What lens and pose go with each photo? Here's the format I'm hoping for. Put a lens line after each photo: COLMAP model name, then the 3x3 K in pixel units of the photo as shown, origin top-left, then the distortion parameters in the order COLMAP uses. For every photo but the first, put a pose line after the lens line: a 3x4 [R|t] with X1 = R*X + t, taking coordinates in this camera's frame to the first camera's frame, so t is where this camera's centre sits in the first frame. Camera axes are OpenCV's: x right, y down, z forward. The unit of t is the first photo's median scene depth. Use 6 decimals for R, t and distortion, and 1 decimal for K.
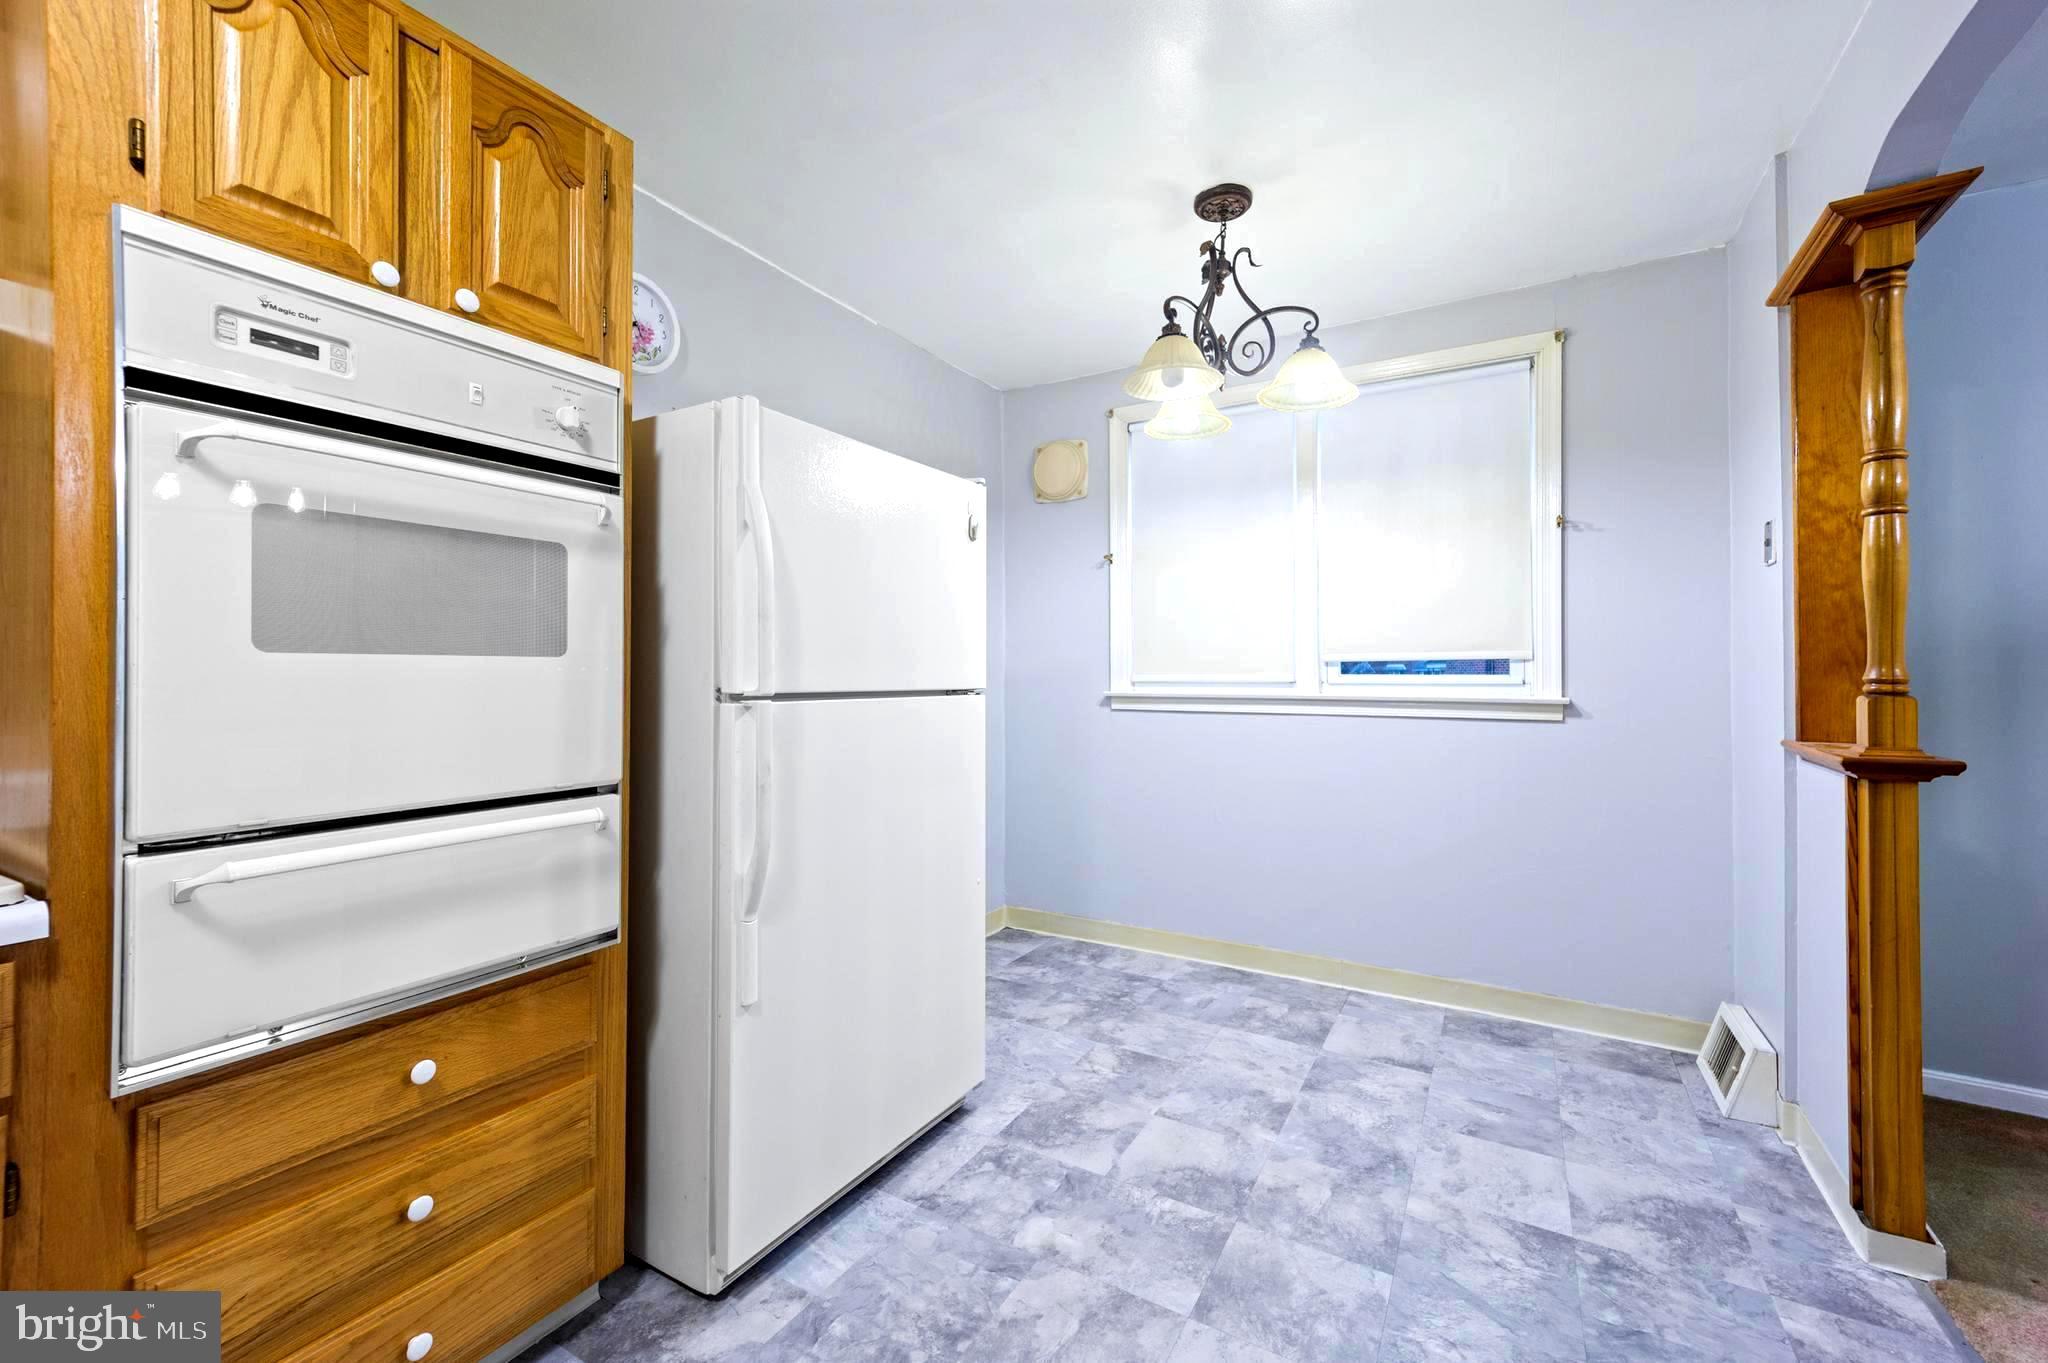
lens RADIAL K [[829.7, 0, 1026.4], [0, 829.7, 672.4], [0, 0, 1]] dist [-0.007743, -0.004770]
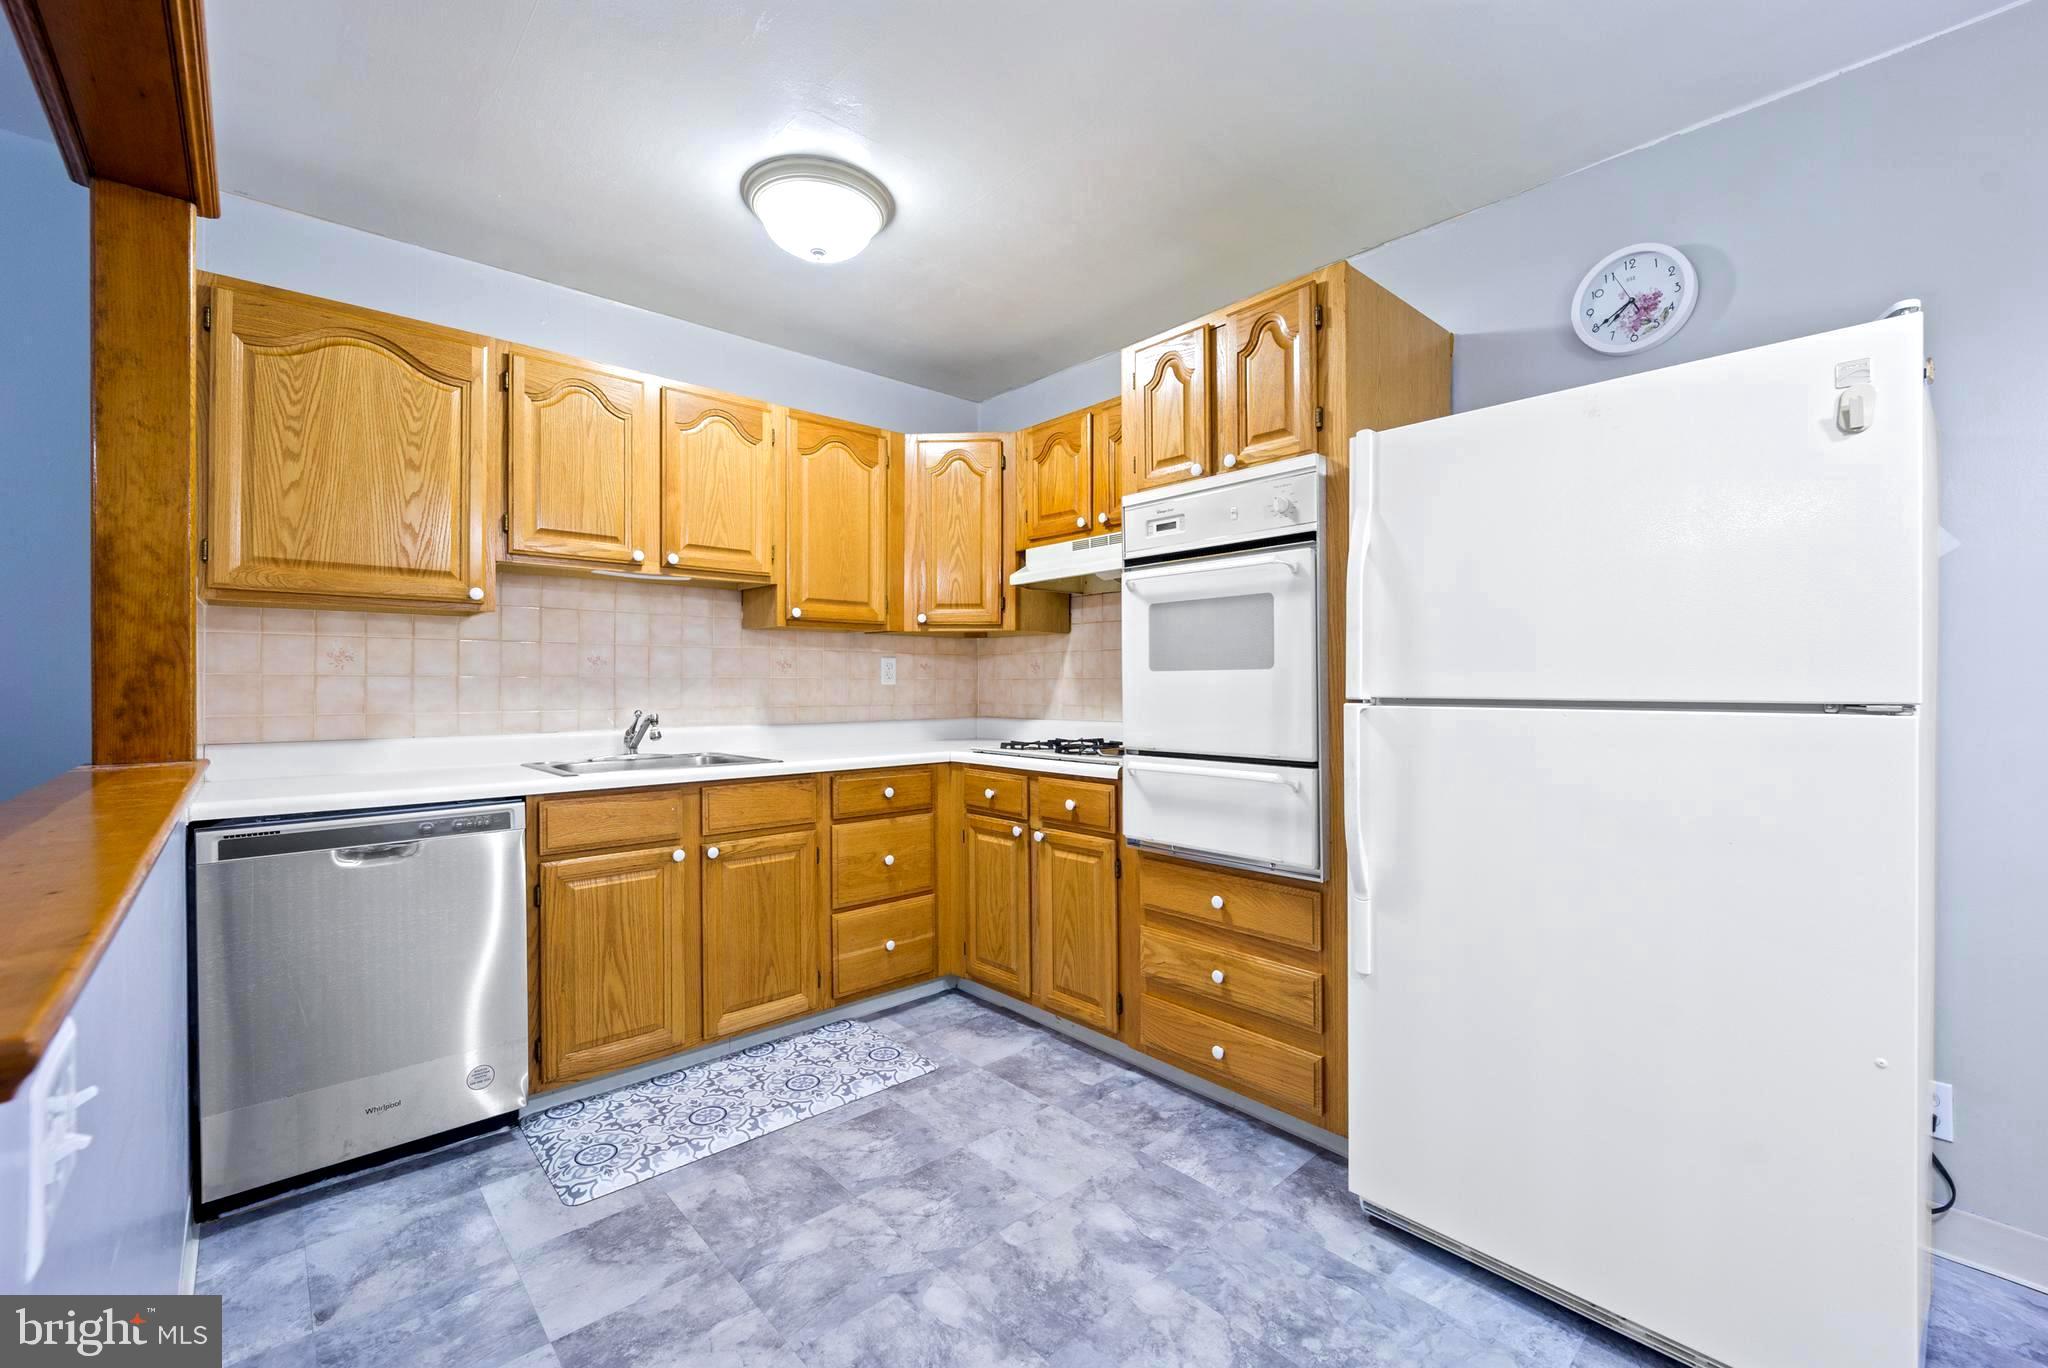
lens RADIAL K [[829.7, 0, 1024.9], [0, 829.7, 702.9], [0, 0, 1]] dist [-0.007743, -0.004770]
pose [[-0.307101, 0.019689, -0.951473, 0.964338], [0.003486, 0.999803, 0.019564, 0.011144], [0.951671, 0.002691, -0.307109, 0.997711]]
